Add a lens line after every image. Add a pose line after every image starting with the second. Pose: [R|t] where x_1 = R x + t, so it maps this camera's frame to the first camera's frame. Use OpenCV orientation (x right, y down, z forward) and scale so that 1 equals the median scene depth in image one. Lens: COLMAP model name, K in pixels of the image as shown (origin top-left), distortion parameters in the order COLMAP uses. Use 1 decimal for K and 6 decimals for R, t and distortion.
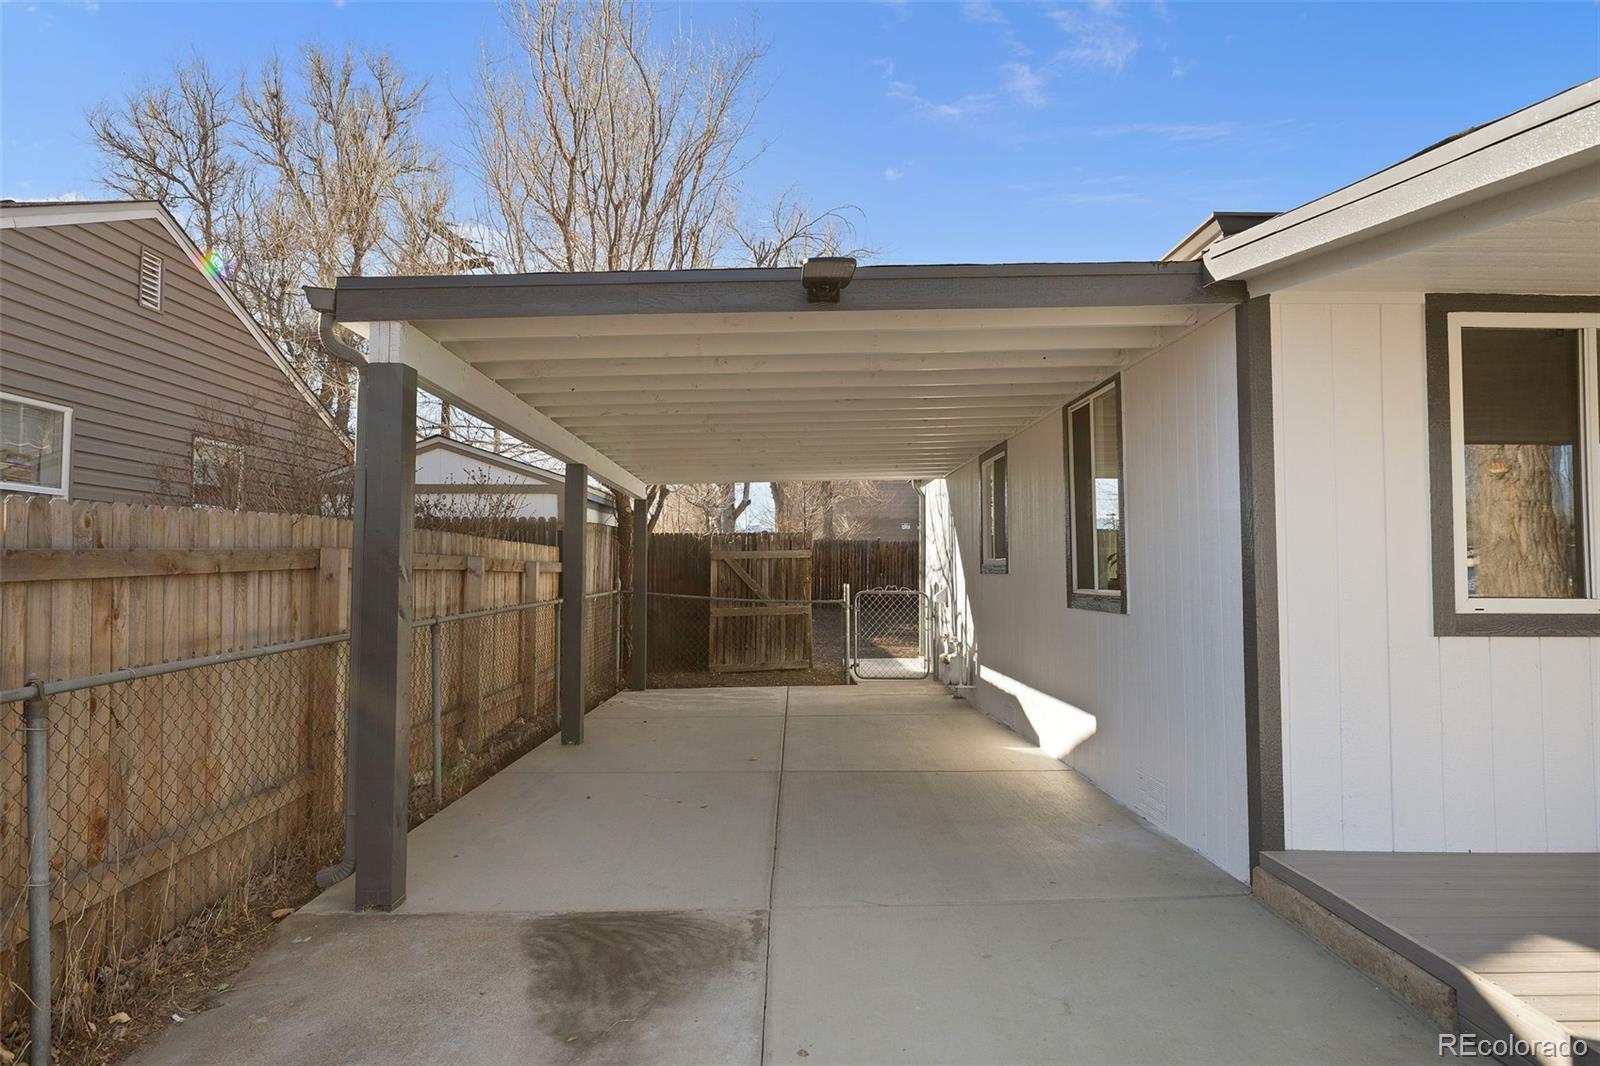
lens RADIAL K [[850.4, 0, 800.0], [0, 850.4, 533.0], [0, 0, 1]] dist [-0.045021, -0.000064]
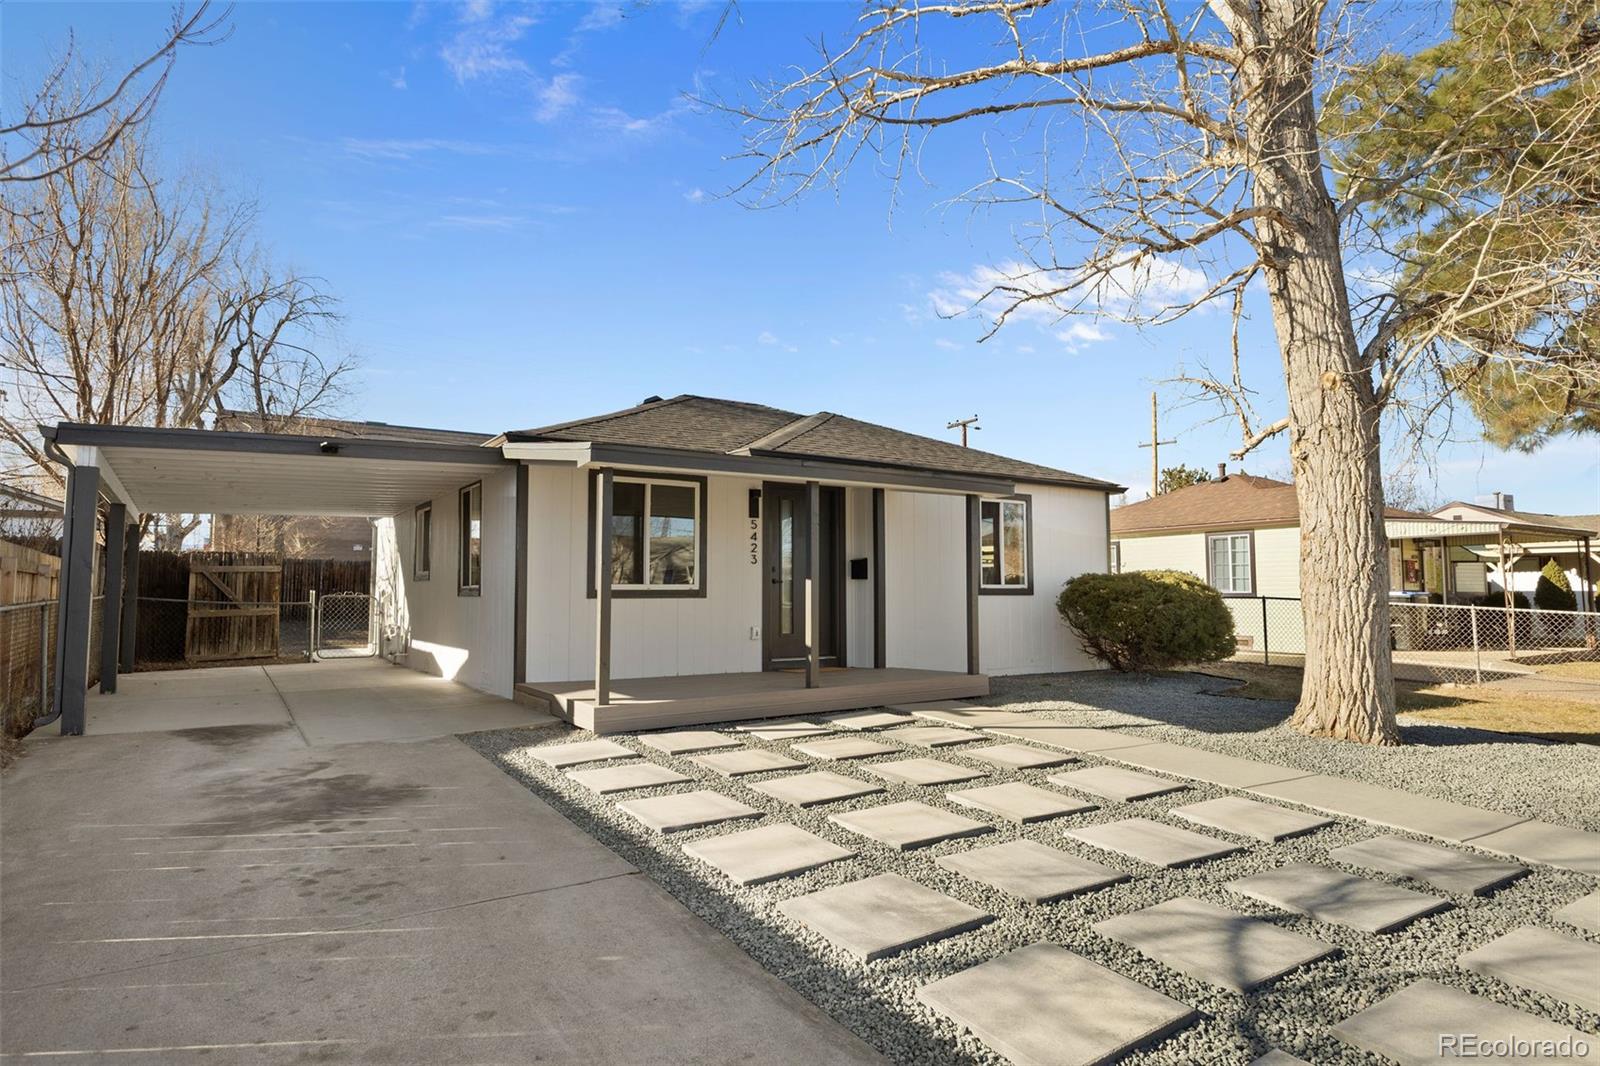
lens RADIAL K [[886.6, 0, 800.0], [0, 886.6, 533.0], [0, 0, 1]] dist [-0.001929, -0.002357]
pose [[0.831102, 0.033658, 0.555100, -0.095292], [-0.019073, 0.999305, -0.032036, -0.002416], [-0.555793, 0.016038, 0.831166, -0.680398]]
